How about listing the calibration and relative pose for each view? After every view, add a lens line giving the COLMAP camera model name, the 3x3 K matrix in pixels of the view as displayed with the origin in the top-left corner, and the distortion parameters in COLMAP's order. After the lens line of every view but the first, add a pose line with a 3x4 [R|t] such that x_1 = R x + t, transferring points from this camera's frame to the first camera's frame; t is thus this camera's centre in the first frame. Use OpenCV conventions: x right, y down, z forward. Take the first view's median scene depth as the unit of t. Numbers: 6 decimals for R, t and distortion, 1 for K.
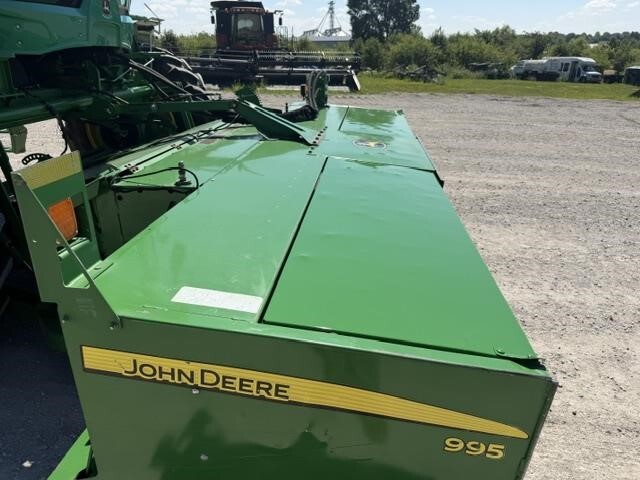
lens RADIAL K [[452.2, 0, 317.3], [0, 452.2, 239.6], [0, 0, 1]] dist [0.013132, -0.026632]
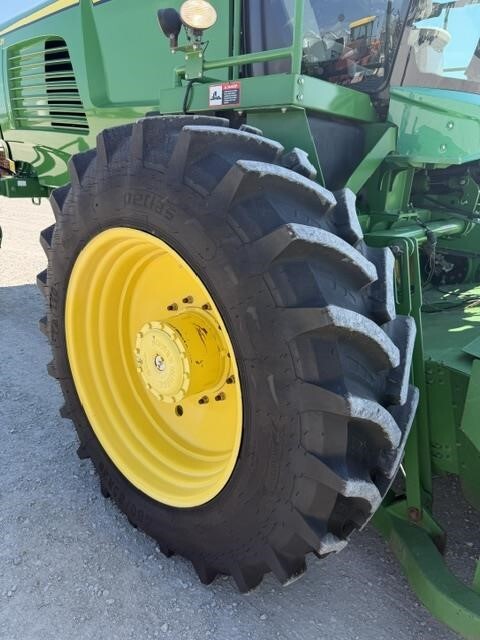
lens RADIAL K [[452.2, 0, 237.4], [0, 452.2, 321.8], [0, 0, 1]] dist [0.013132, -0.026632]
pose [[0.806182, 0.203744, -0.555481, -0.056049], [-0.248331, 0.968662, -0.005114, -0.008996], [0.537031, 0.142066, 0.831514, 0.030312]]
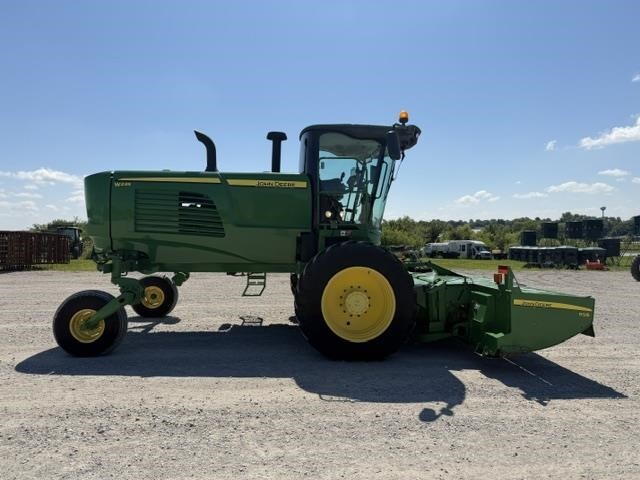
lens RADIAL K [[452.2, 0, 320.0], [0, 452.2, 240.1], [0, 0, 1]] dist [0.013132, -0.026632]
pose [[0.981931, -0.006126, 0.189138, -0.188478], [0.076708, 0.926565, -0.368230, 0.068718], [-0.172993, 0.376085, 0.910293, -0.186532]]
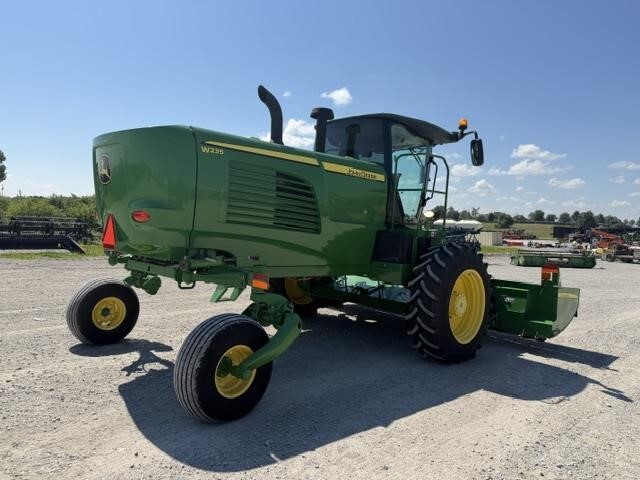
lens RADIAL K [[452.2, 0, 320.9], [0, 452.2, 242.0], [0, 0, 1]] dist [0.013132, -0.026632]
pose [[0.635527, -0.002991, 0.772073, -0.397447], [0.254401, 0.944959, -0.205747, -0.000421], [-0.728962, 0.327174, 0.601308, -0.034380]]
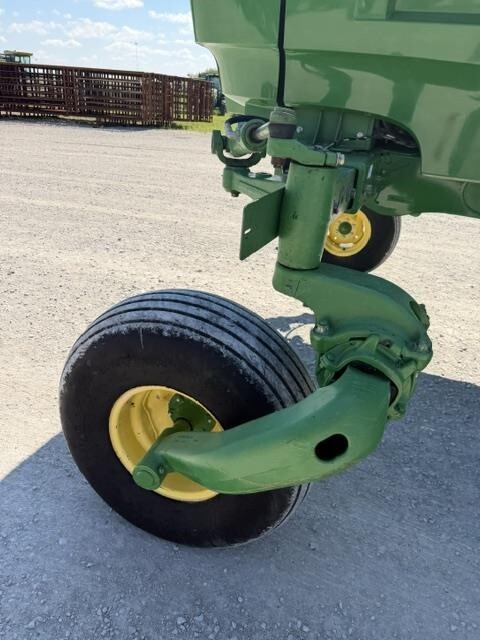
lens RADIAL K [[452.2, 0, 243.1], [0, 452.2, 318.7], [0, 0, 1]] dist [0.013132, -0.026632]
pose [[0.962643, 0.158256, -0.219714, -0.256045], [-0.143907, 0.986356, 0.079948, -0.023794], [0.229369, -0.045342, 0.972283, 0.055527]]
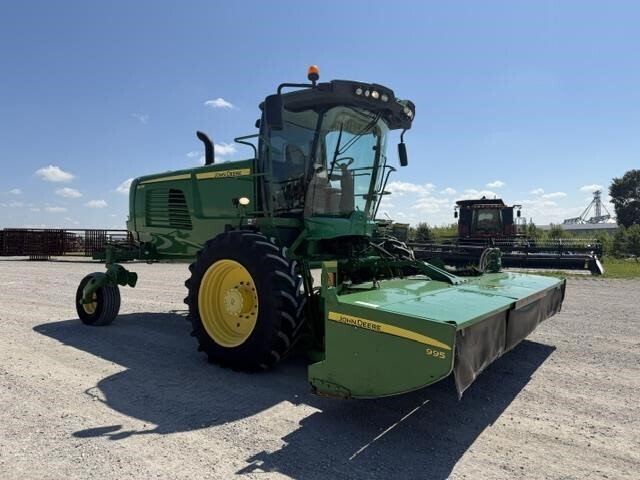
lens RADIAL K [[452.2, 0, 321.6], [0, 452.2, 235.9], [0, 0, 1]] dist [0.013132, -0.026632]
pose [[0.867856, -0.013726, -0.496627, 0.059488], [-0.182348, 0.921052, -0.344110, 0.045508], [0.462143, 0.389197, 0.796837, -0.103234]]
